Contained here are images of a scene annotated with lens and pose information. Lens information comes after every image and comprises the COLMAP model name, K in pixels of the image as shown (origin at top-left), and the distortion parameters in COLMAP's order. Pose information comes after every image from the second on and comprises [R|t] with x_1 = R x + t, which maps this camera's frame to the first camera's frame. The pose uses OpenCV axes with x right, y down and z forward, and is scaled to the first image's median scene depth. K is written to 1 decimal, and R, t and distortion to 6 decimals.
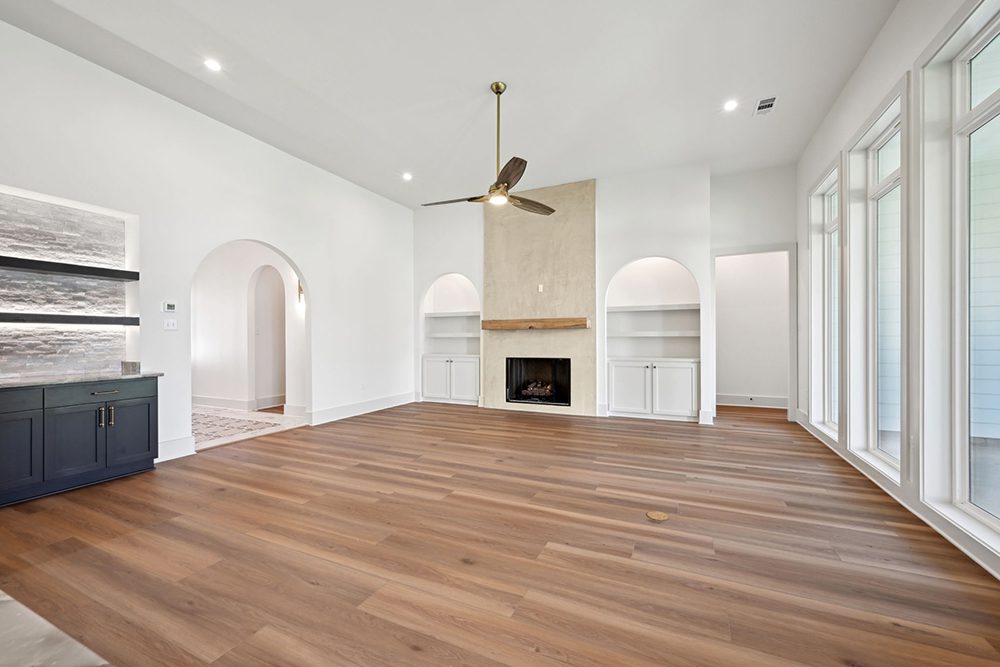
lens RADIAL K [[394.6, 0, 500.4], [0, 394.6, 338.5], [0, 0, 1]] dist [0.000500, 0.000030]
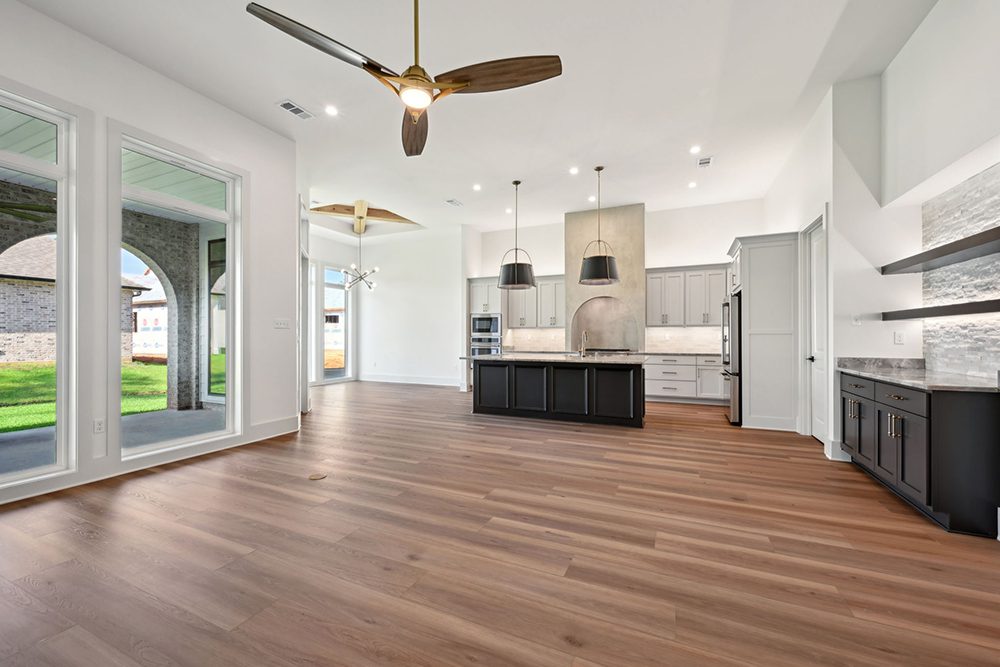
lens RADIAL K [[394.6, 0, 500.4], [0, 394.6, 338.5], [0, 0, 1]] dist [0.000500, 0.000030]
pose [[-0.999891, 0.004924, -0.013904, -0.141277], [0.004869, 0.999980, 0.004010, 0.003224], [0.013924, 0.003942, -0.999895, 1.864195]]
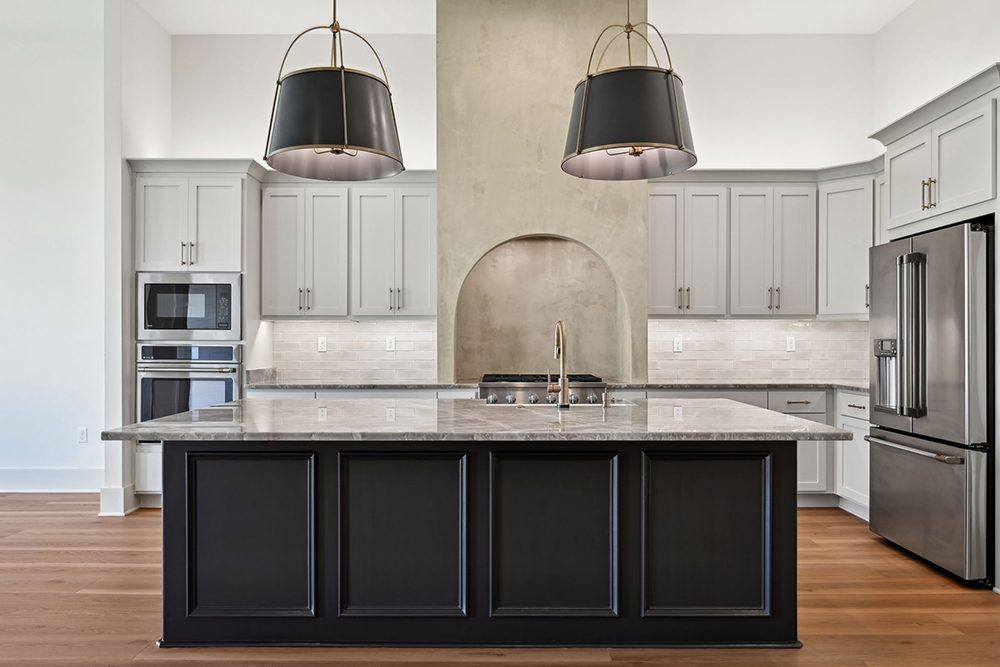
lens RADIAL K [[695.7, 0, 502.7], [0, 695.7, 346.4], [0, 0, 1]] dist [-0.003625, -0.002062]
pose [[-0.904659, 0.006580, -0.426085, -0.053329], [0.003581, 0.999963, 0.007838, 0.000236], [0.426121, 0.005565, -0.904649, 0.901988]]
